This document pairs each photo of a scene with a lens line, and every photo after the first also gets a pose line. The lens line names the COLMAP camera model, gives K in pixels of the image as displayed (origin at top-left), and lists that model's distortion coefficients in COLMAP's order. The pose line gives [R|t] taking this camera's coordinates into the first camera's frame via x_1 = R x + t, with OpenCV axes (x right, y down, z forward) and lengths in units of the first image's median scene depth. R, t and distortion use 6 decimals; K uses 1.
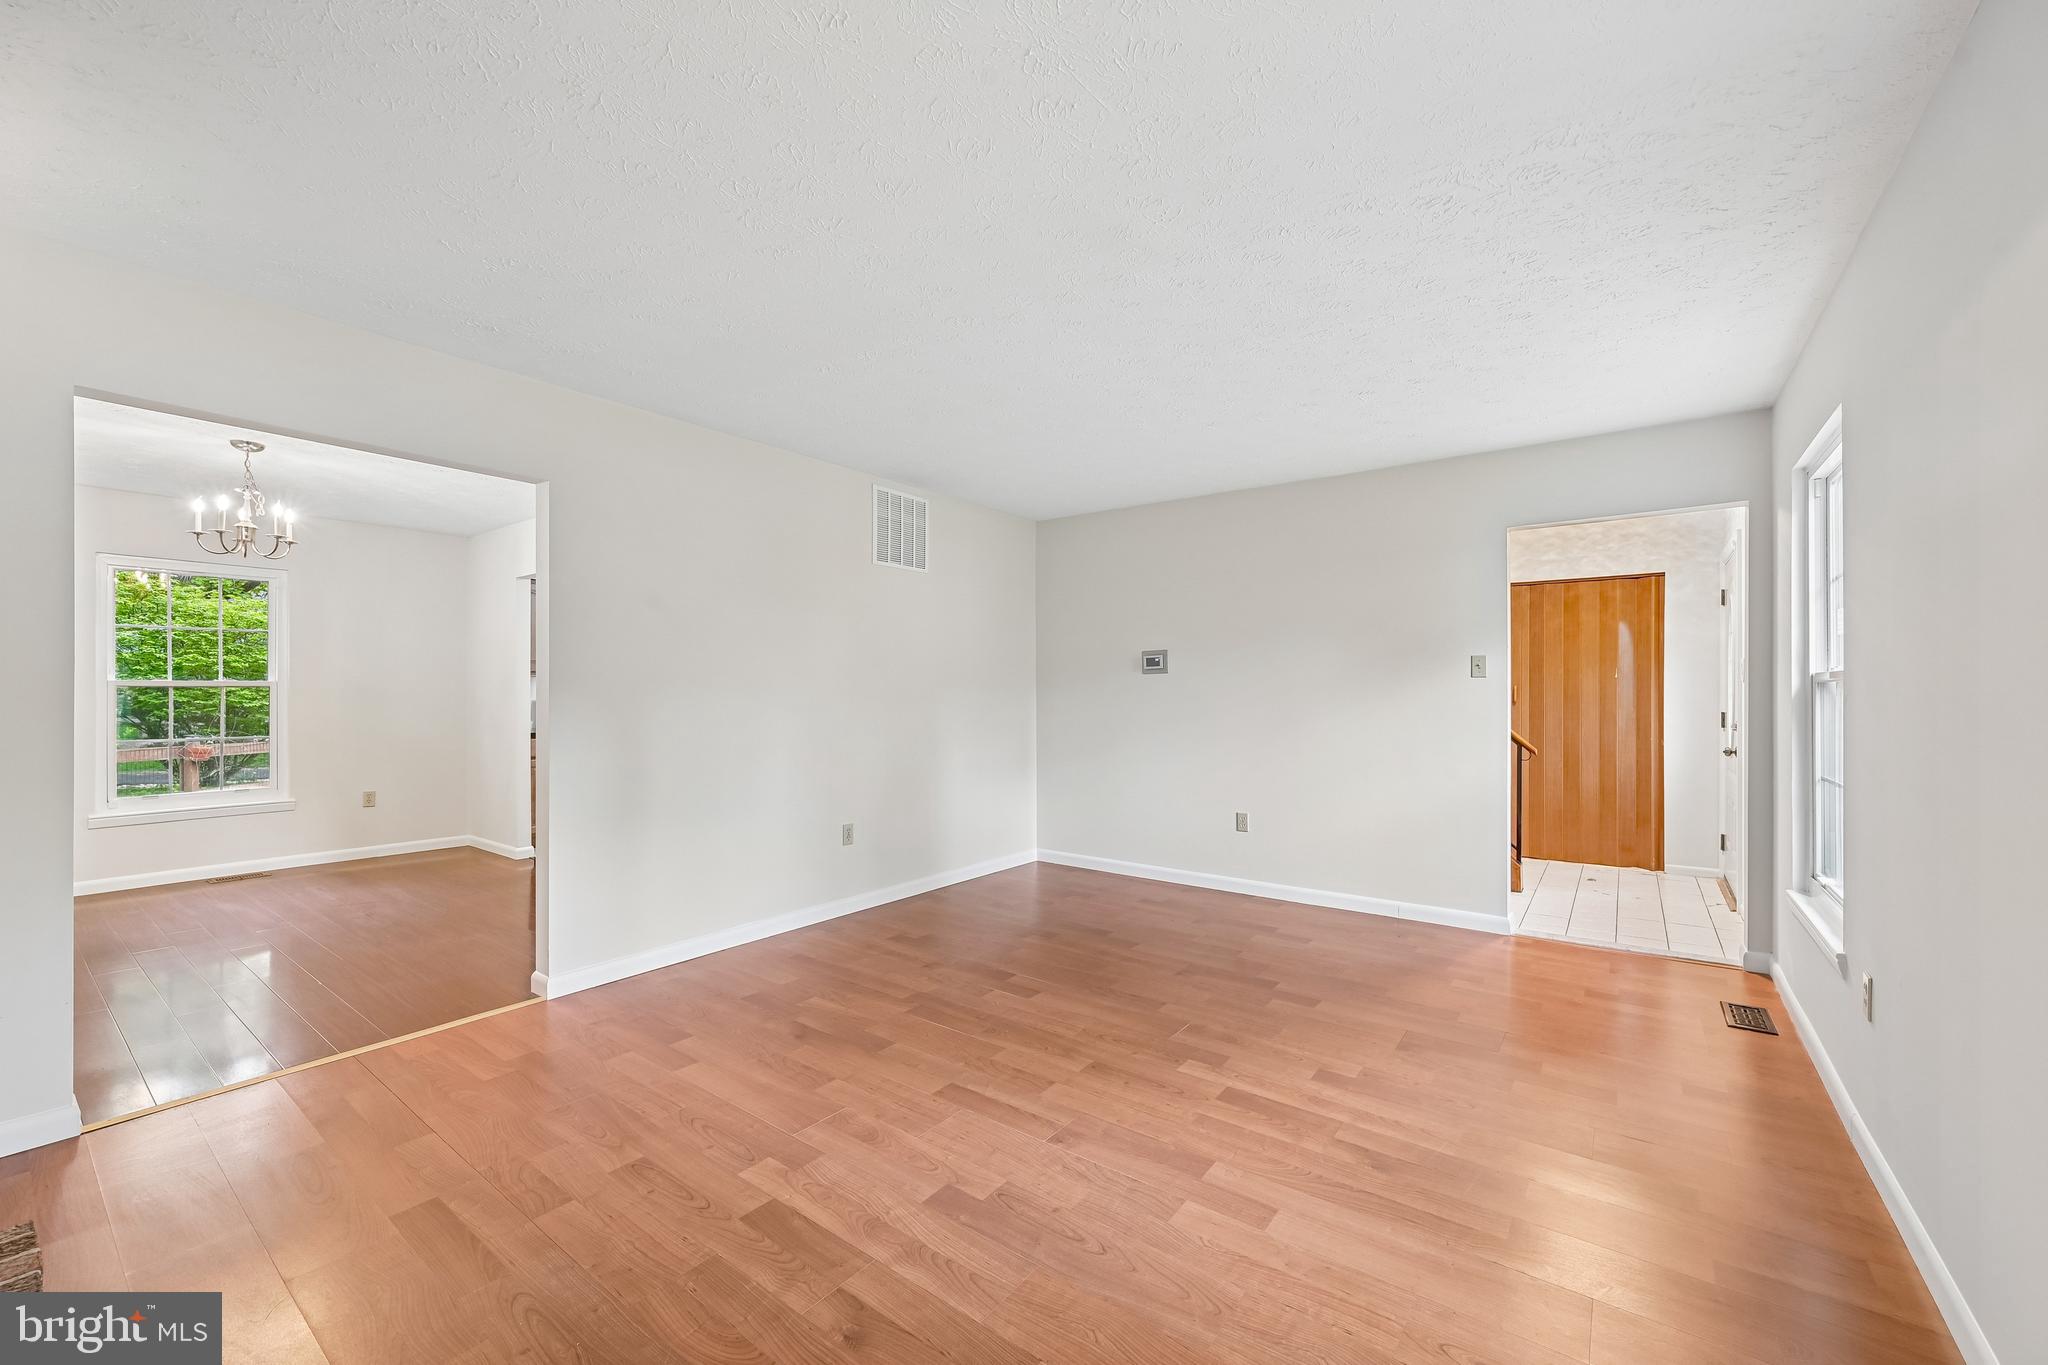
lens RADIAL K [[810.7, 0, 1031.6], [0, 810.7, 680.0], [0, 0, 1]] dist [0.004439, -0.000836]
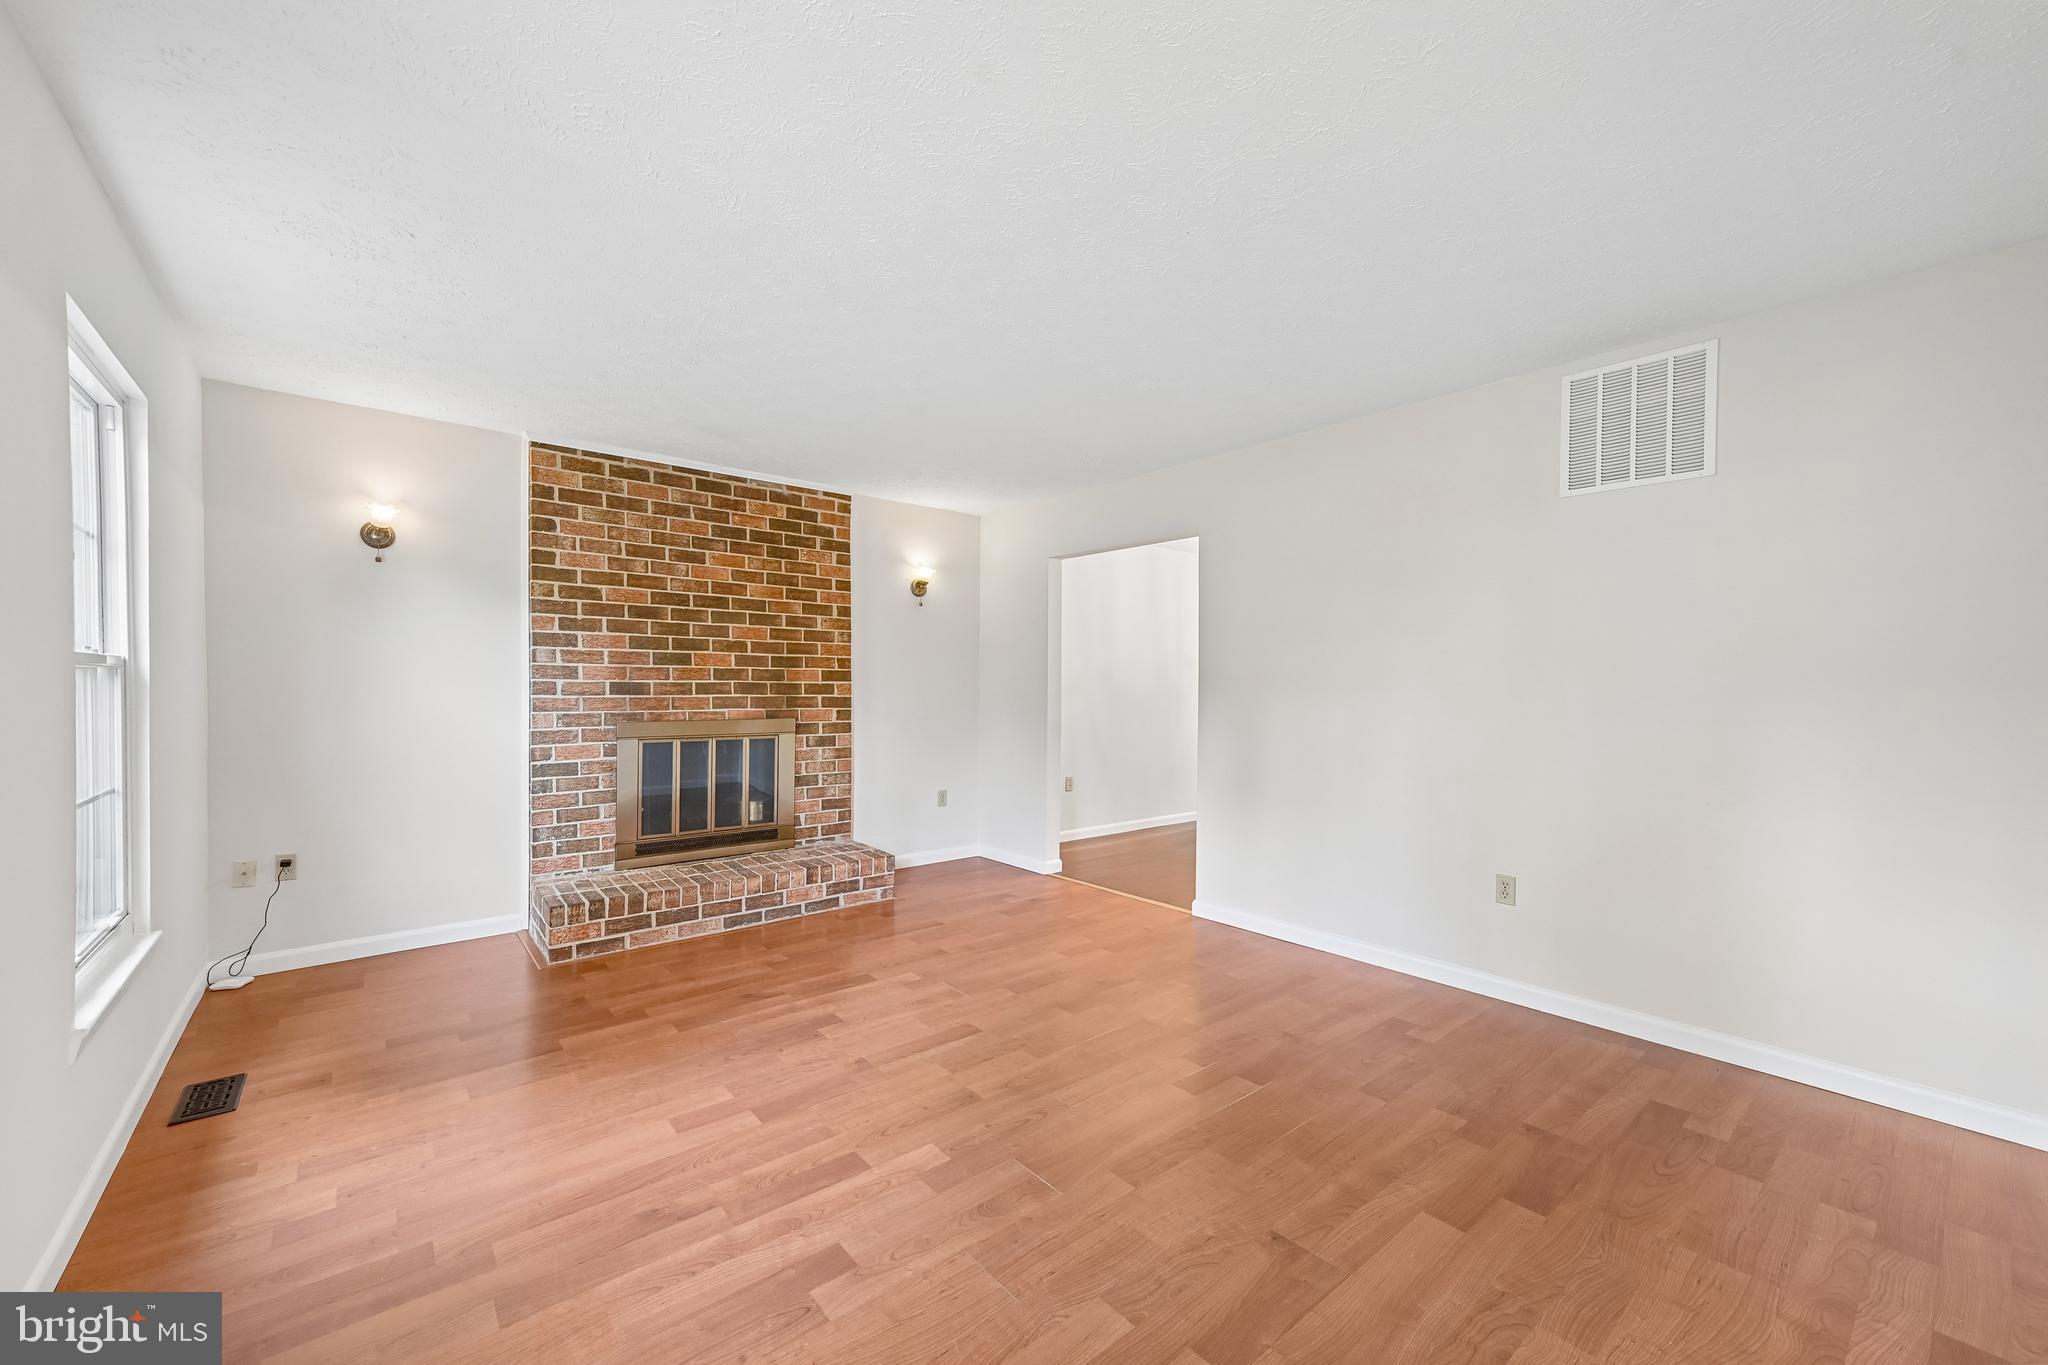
lens RADIAL K [[810.7, 0, 1042.1], [0, 810.7, 679.0], [0, 0, 1]] dist [0.004439, -0.000836]
pose [[-0.237090, -0.011290, -0.971422, 1.099282], [0.011946, 0.999823, -0.014536, 0.018364], [0.971414, -0.015050, -0.236913, 1.493510]]
